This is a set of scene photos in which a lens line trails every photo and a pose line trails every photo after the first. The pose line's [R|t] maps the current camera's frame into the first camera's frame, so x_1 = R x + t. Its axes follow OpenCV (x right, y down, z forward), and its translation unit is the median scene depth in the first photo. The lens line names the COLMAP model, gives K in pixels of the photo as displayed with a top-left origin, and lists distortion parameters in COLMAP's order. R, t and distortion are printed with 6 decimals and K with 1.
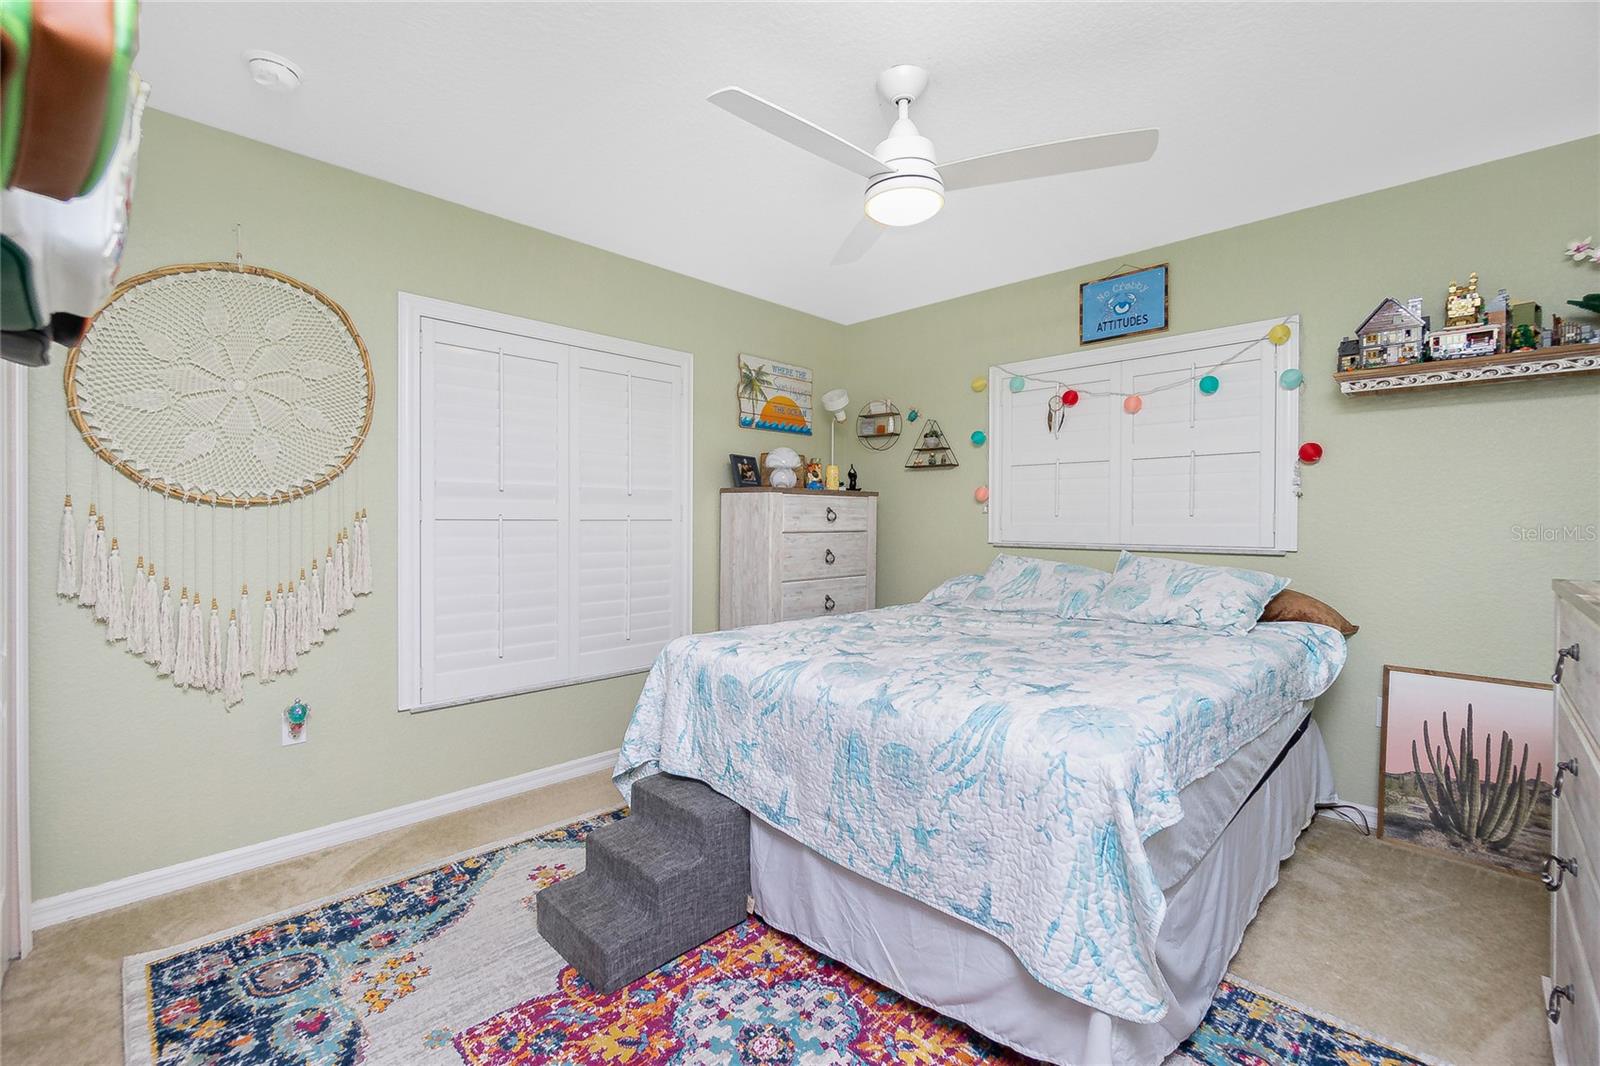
lens RADIAL K [[690.9, 0, 793.5], [0, 690.9, 525.4], [0, 0, 1]] dist [-0.000896, 0.000121]
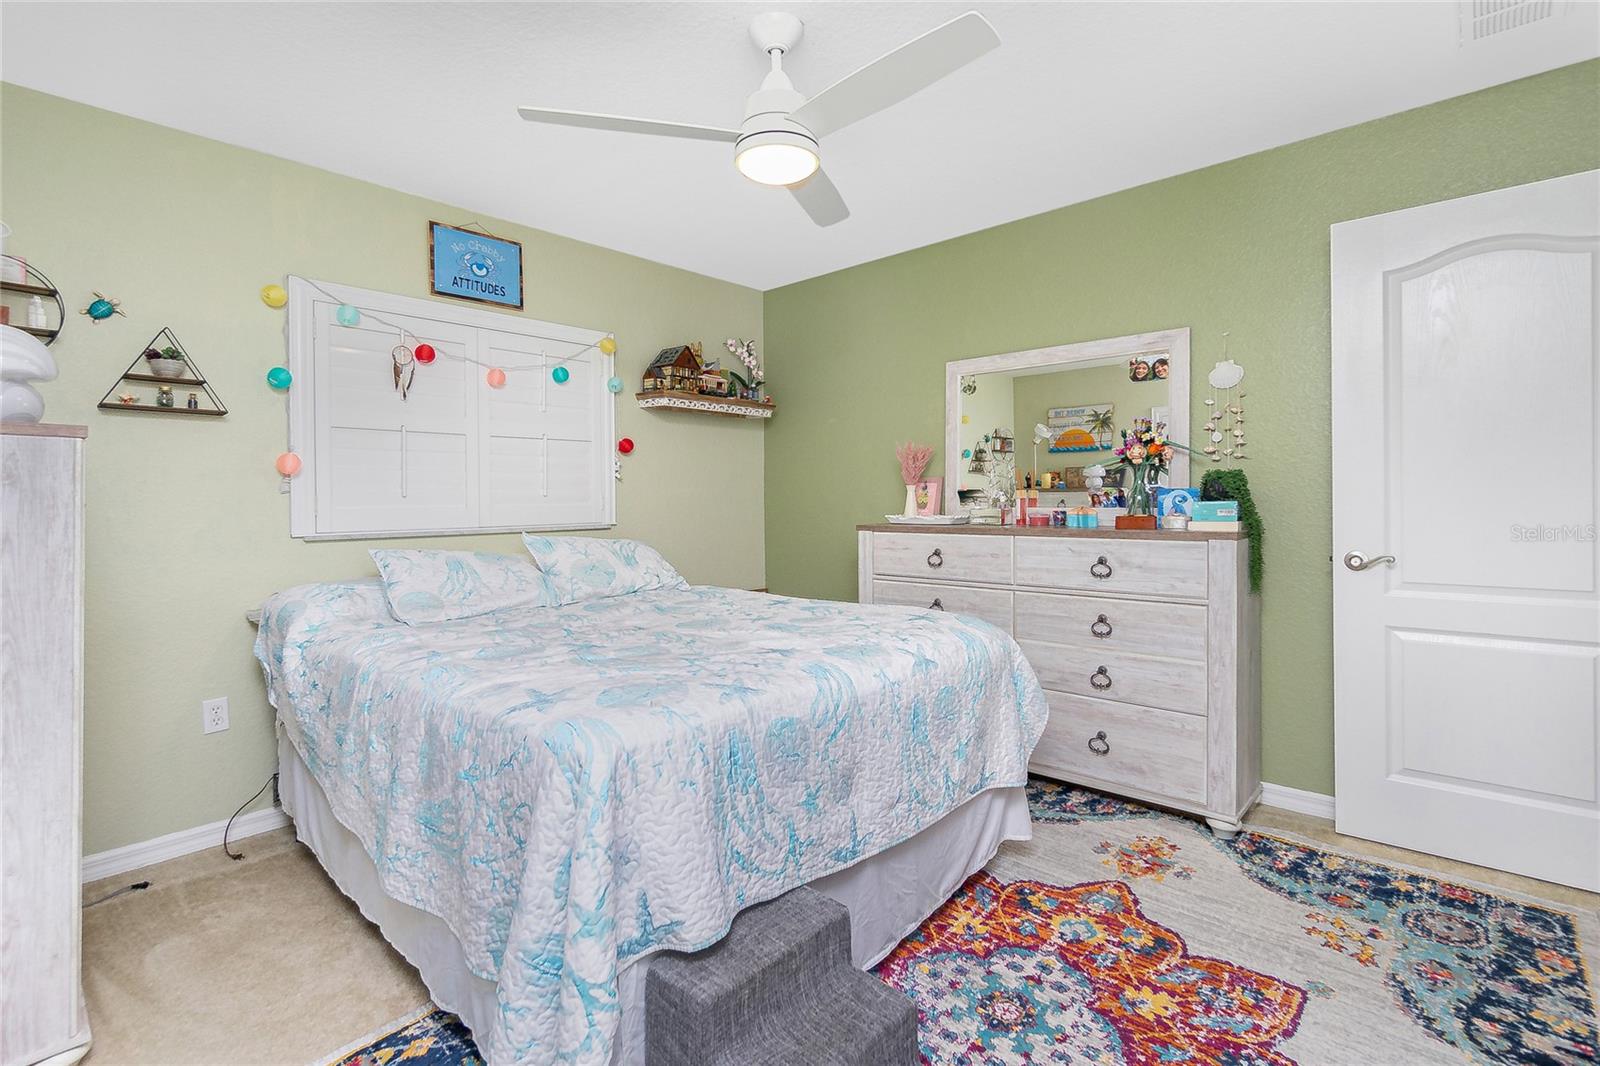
lens RADIAL K [[725.2, 0, 799.3], [0, 725.2, 504.6], [0, 0, 1]] dist [0.002084, 0.000334]
pose [[-0.029719, -0.010055, 0.999508, -0.546659], [0.021313, 0.999716, 0.010691, -0.004393], [-0.999331, 0.021620, -0.029497, 0.661304]]
